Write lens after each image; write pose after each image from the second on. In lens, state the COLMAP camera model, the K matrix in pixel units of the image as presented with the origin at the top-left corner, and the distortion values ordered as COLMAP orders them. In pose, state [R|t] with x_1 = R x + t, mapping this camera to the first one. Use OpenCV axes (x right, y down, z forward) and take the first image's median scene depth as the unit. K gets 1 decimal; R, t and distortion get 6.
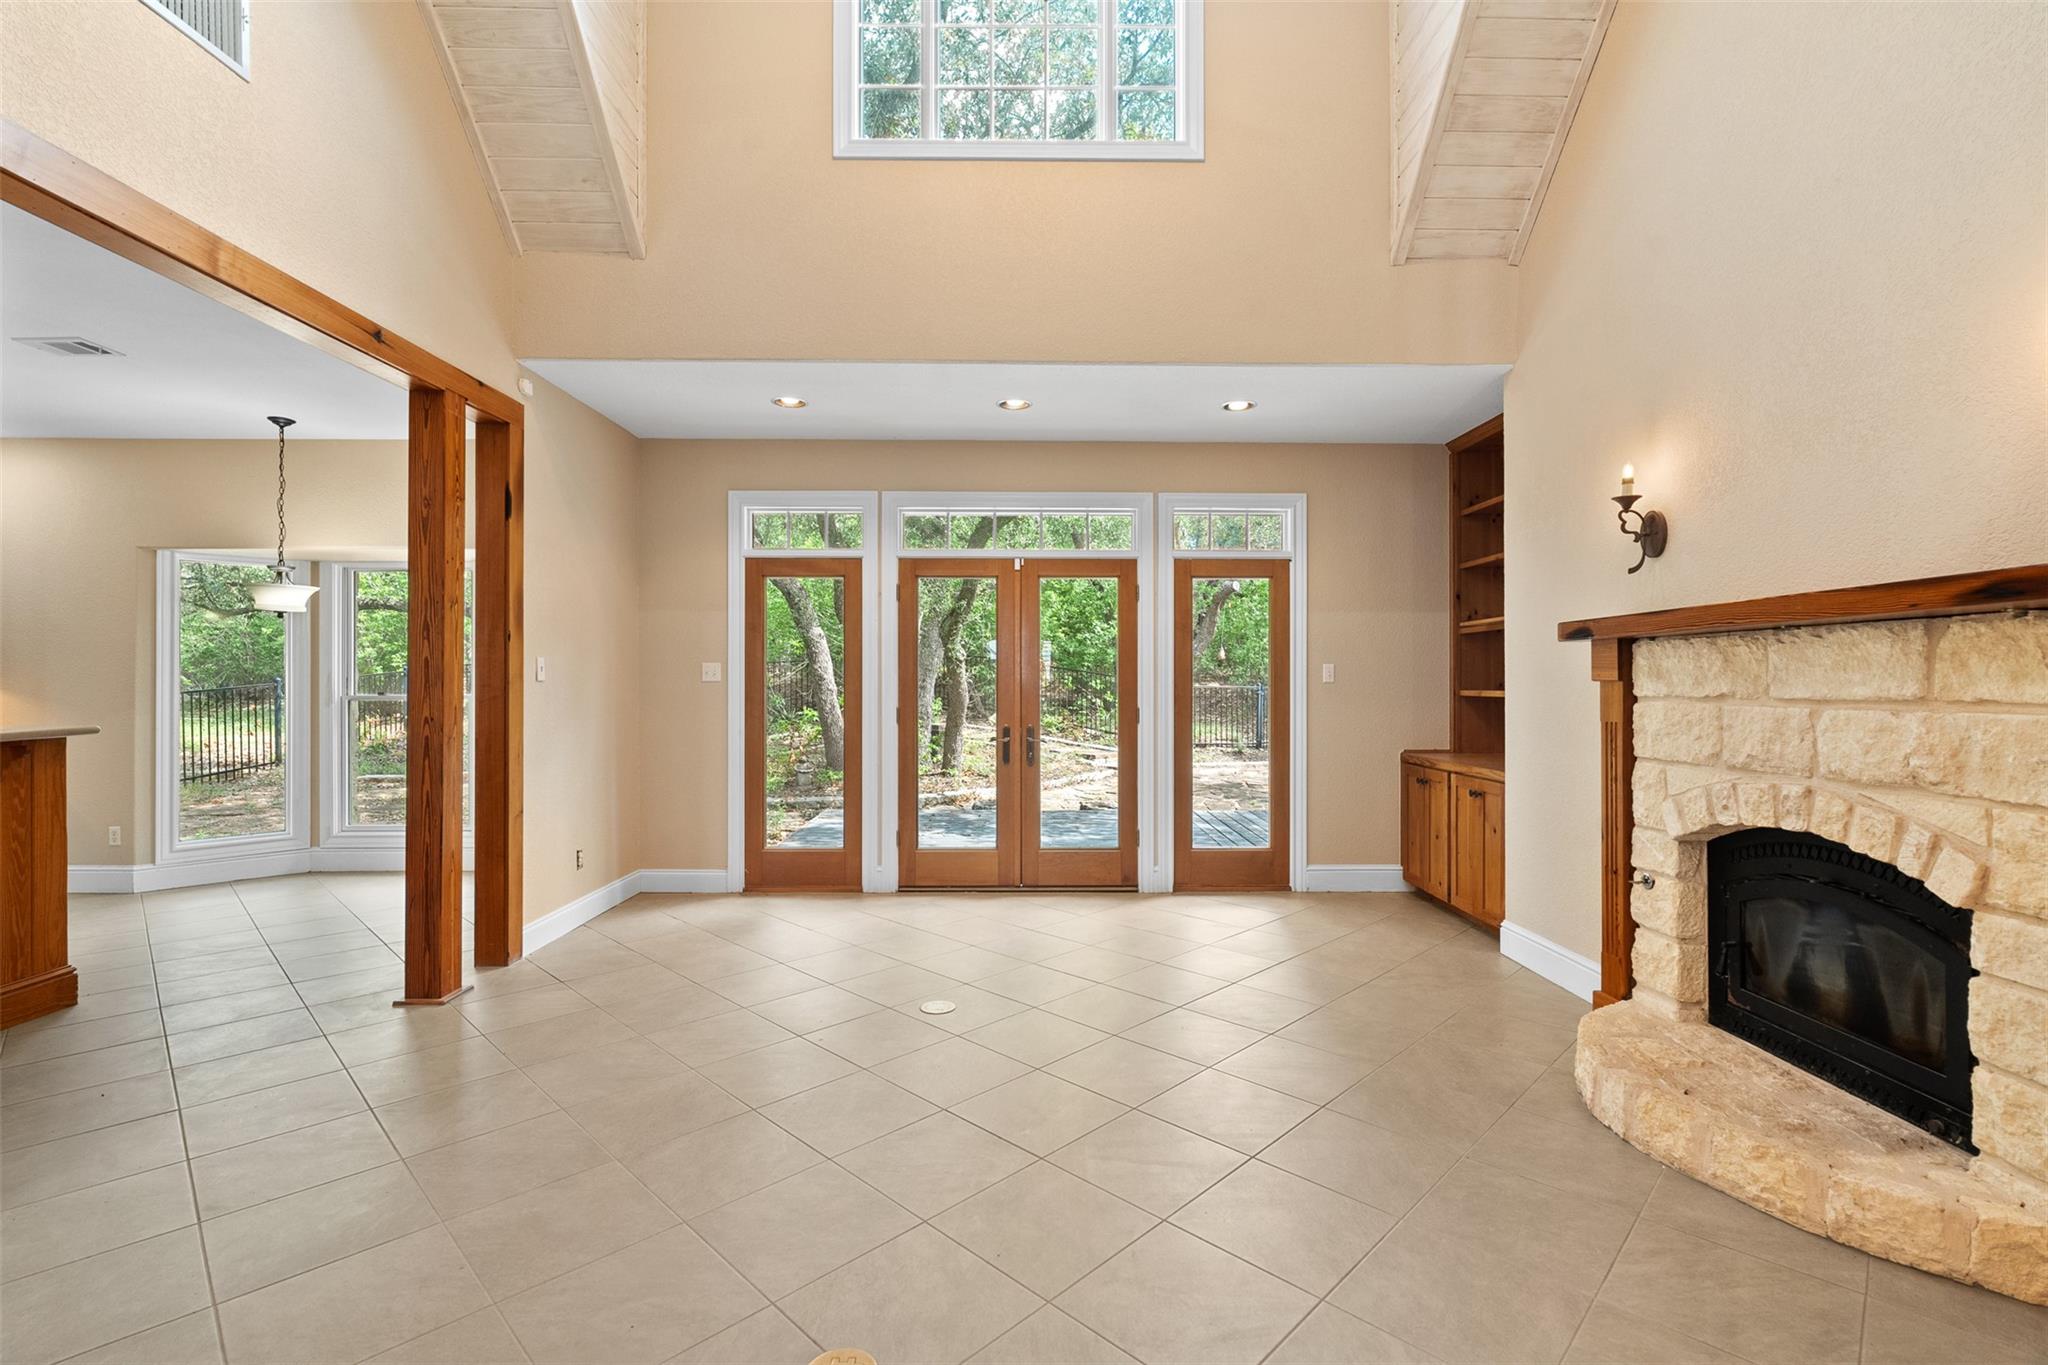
lens RADIAL K [[913.8, 0, 1036.7], [0, 913.8, 674.4], [0, 0, 1]] dist [-0.007434, 0.000477]
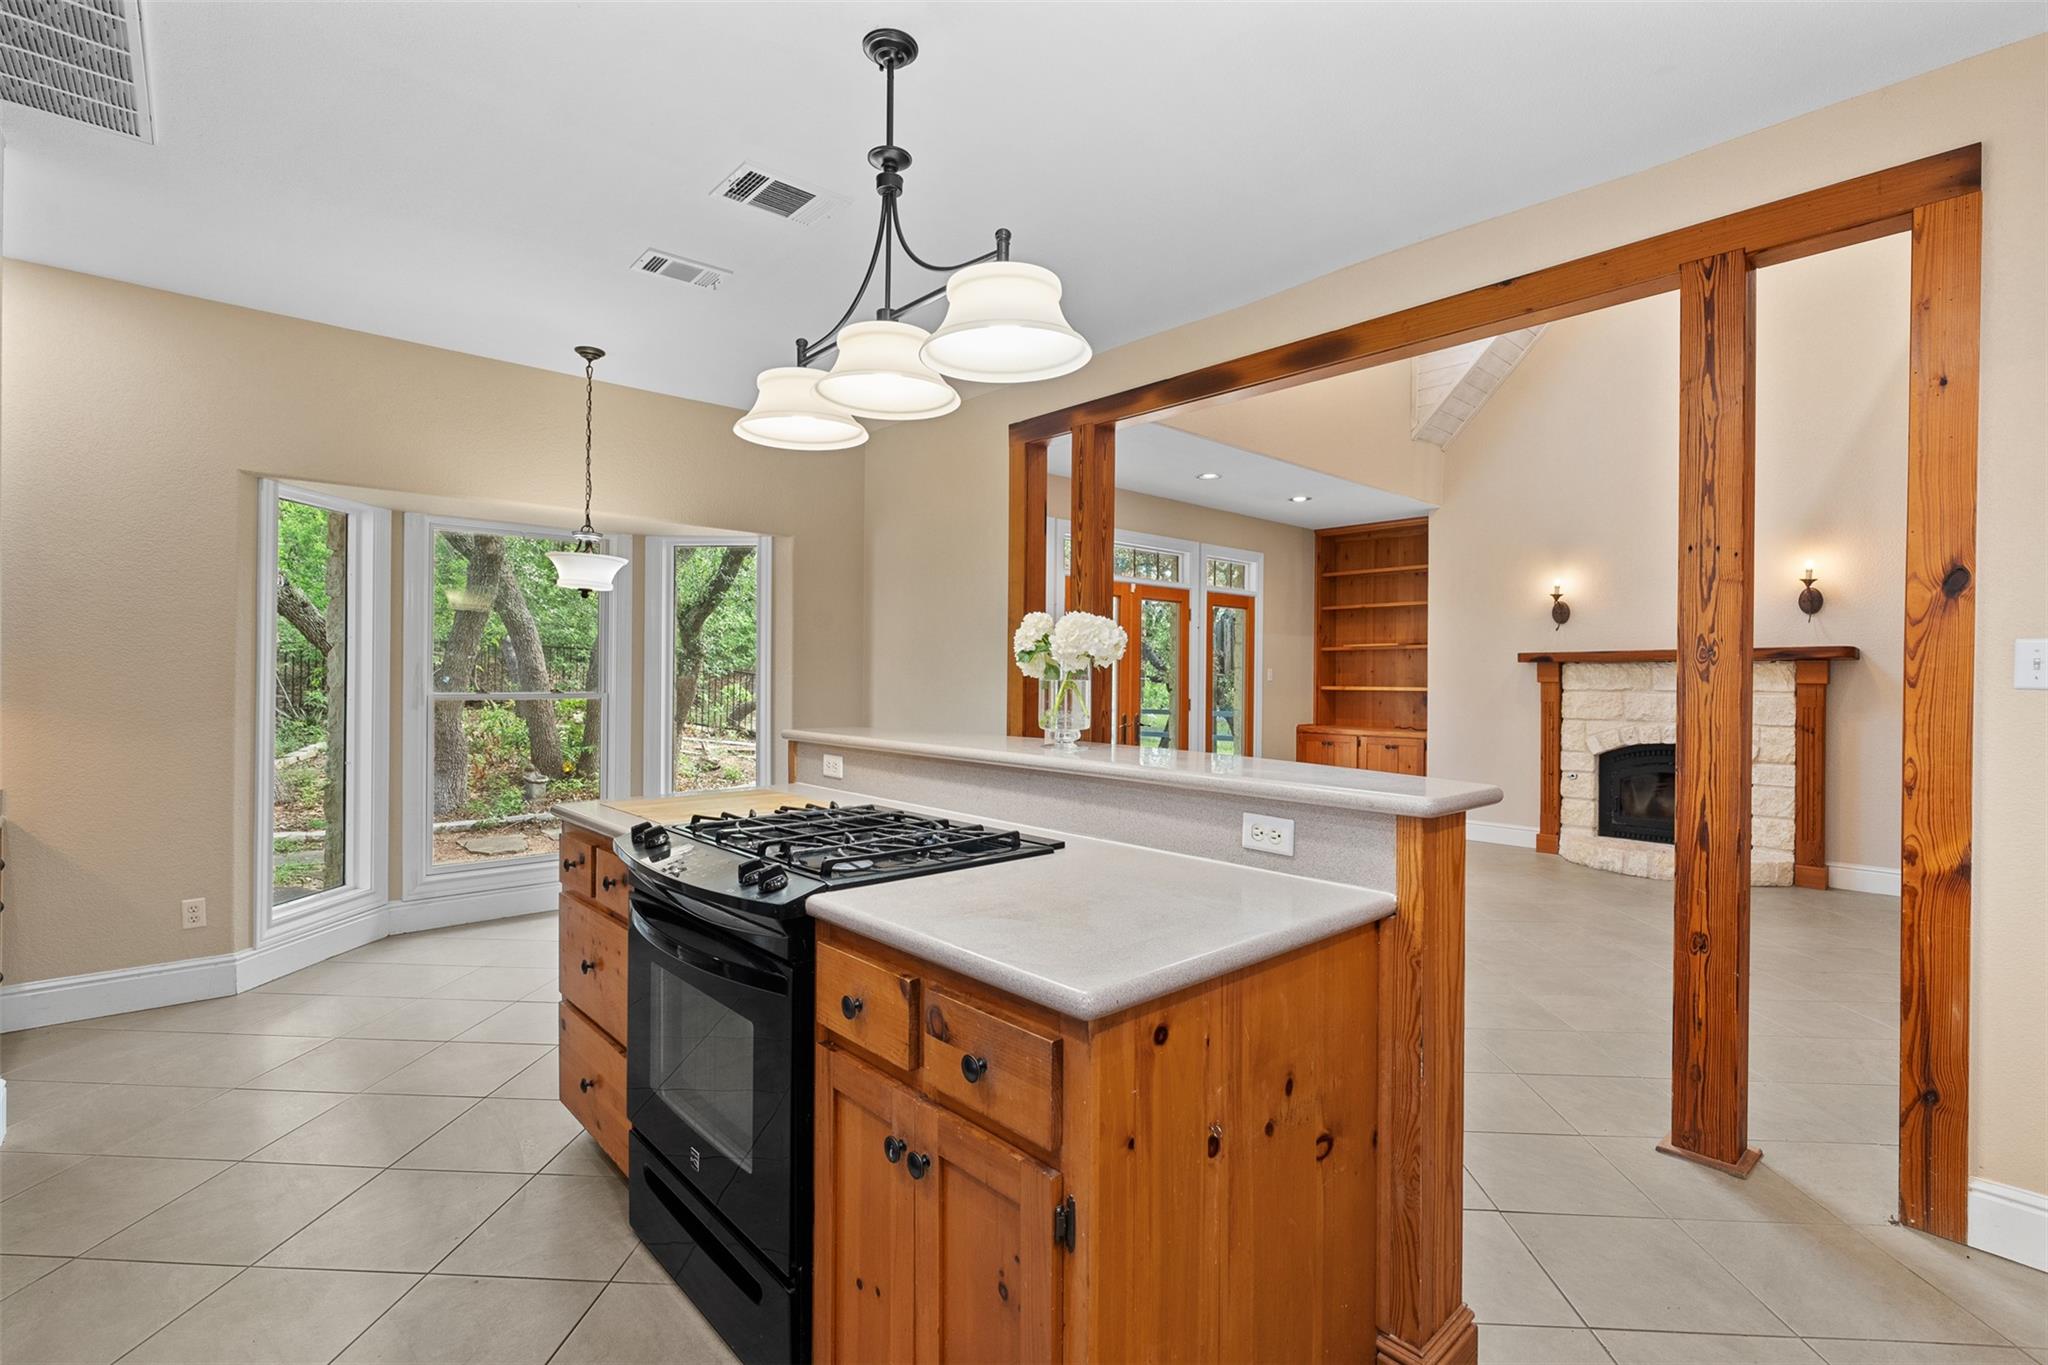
lens RADIAL K [[913.8, 0, 1038.4], [0, 913.8, 678.3], [0, 0, 1]] dist [-0.007434, 0.000477]
pose [[0.755191, 0.005474, 0.655482, -0.975797], [-0.012454, 0.999904, 0.005997, 0.000047], [-0.655386, -0.012692, 0.755187, 0.118489]]
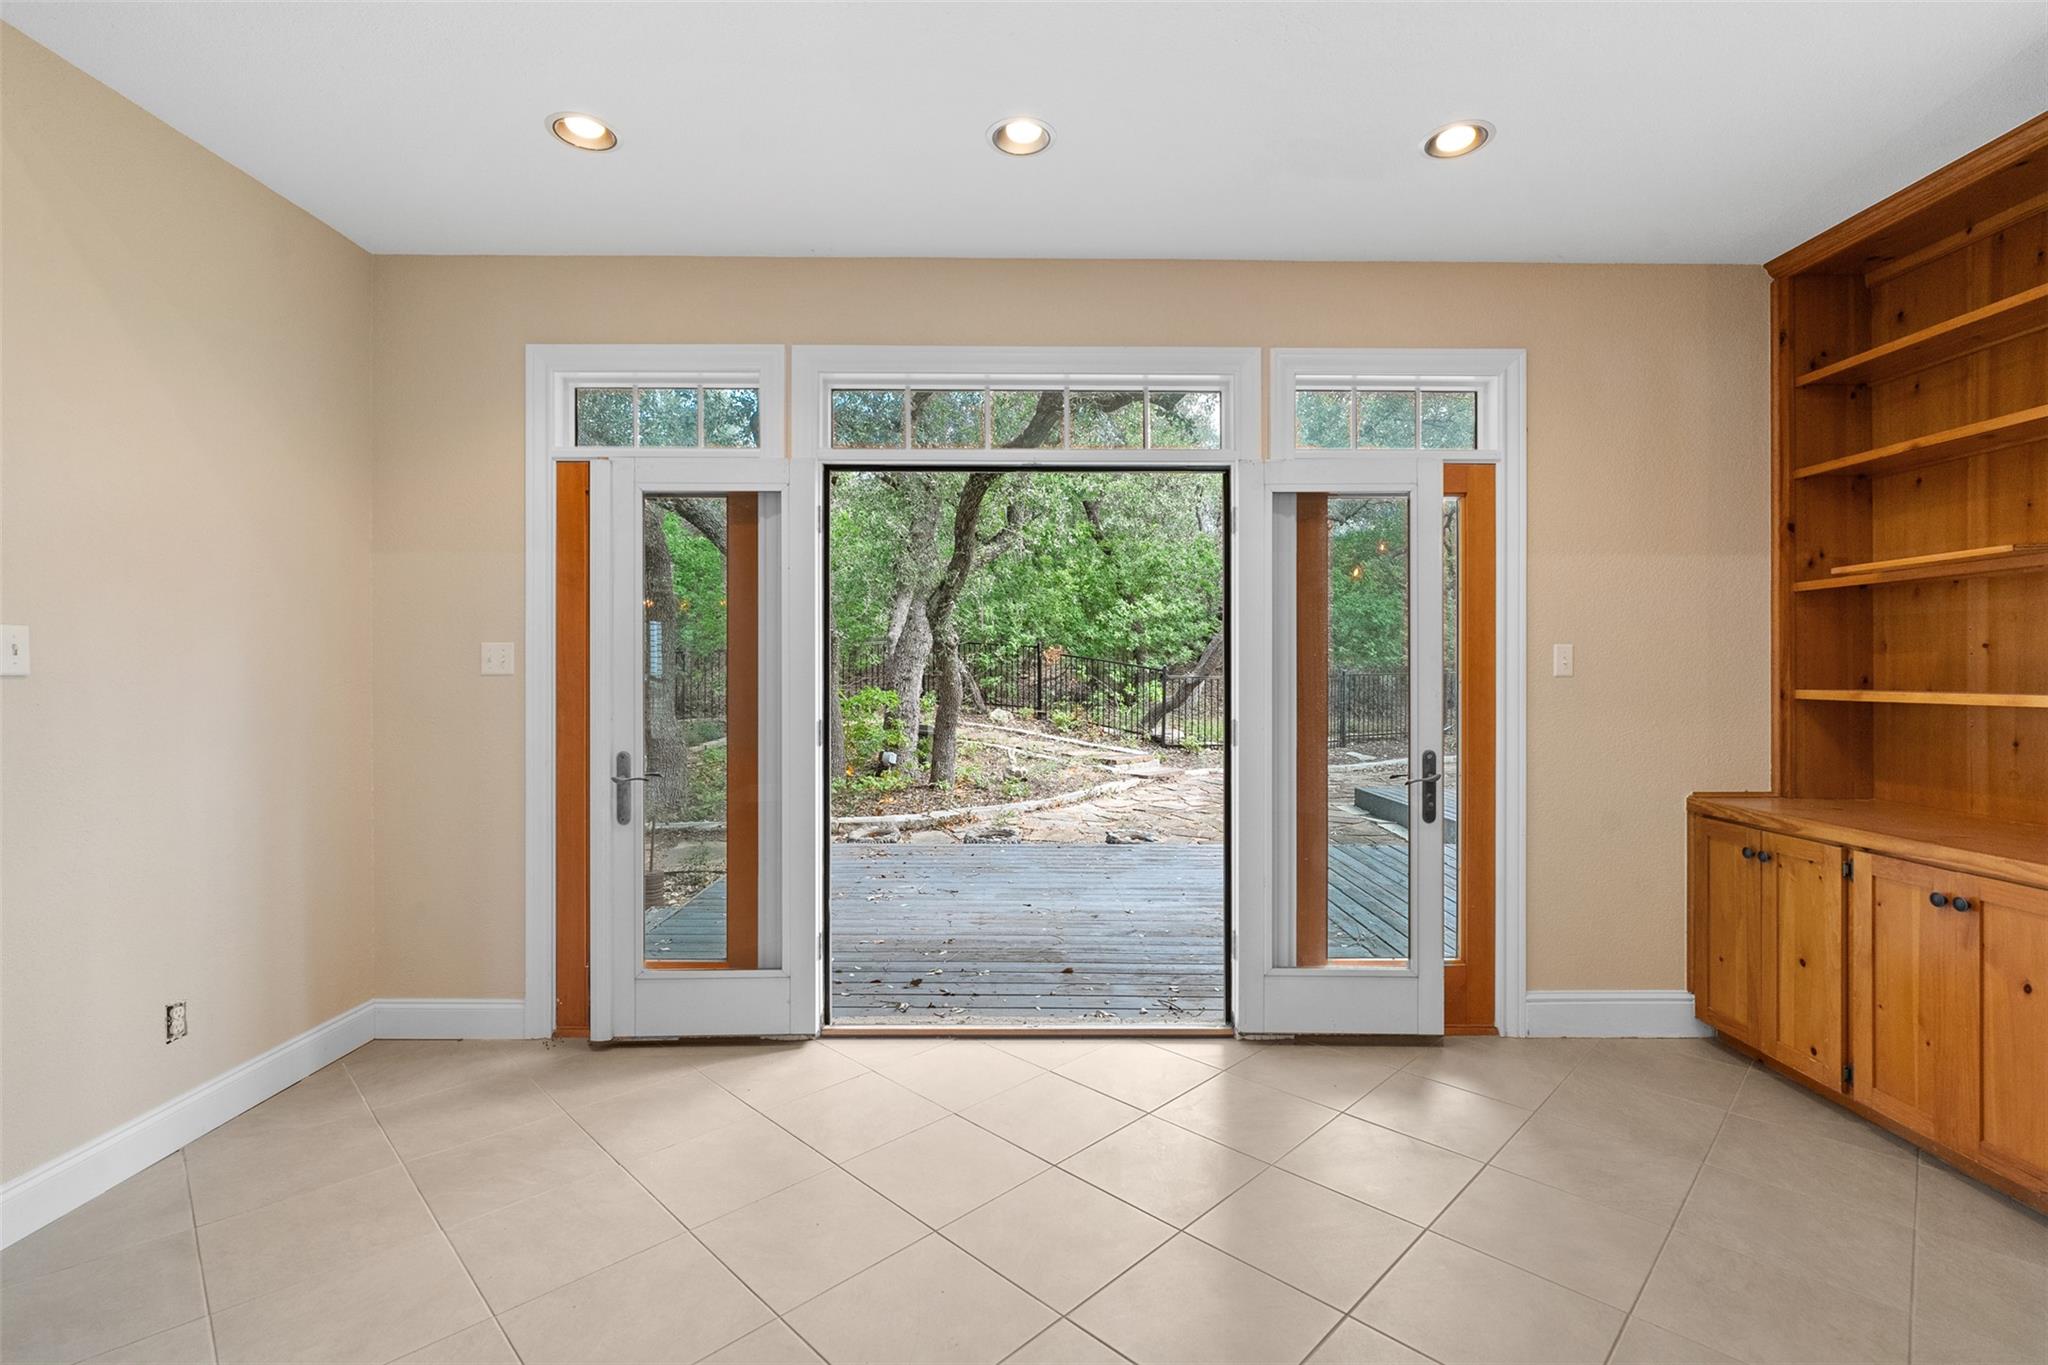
lens RADIAL K [[913.8, 0, 1029.3], [0, 913.8, 668.3], [0, 0, 1]] dist [-0.007434, 0.000477]
pose [[0.999912, 0.000025, -0.013295, -0.011520], [0.000036, 0.999990, 0.004572, 0.001356], [0.013295, -0.004572, 0.999901, 0.427585]]
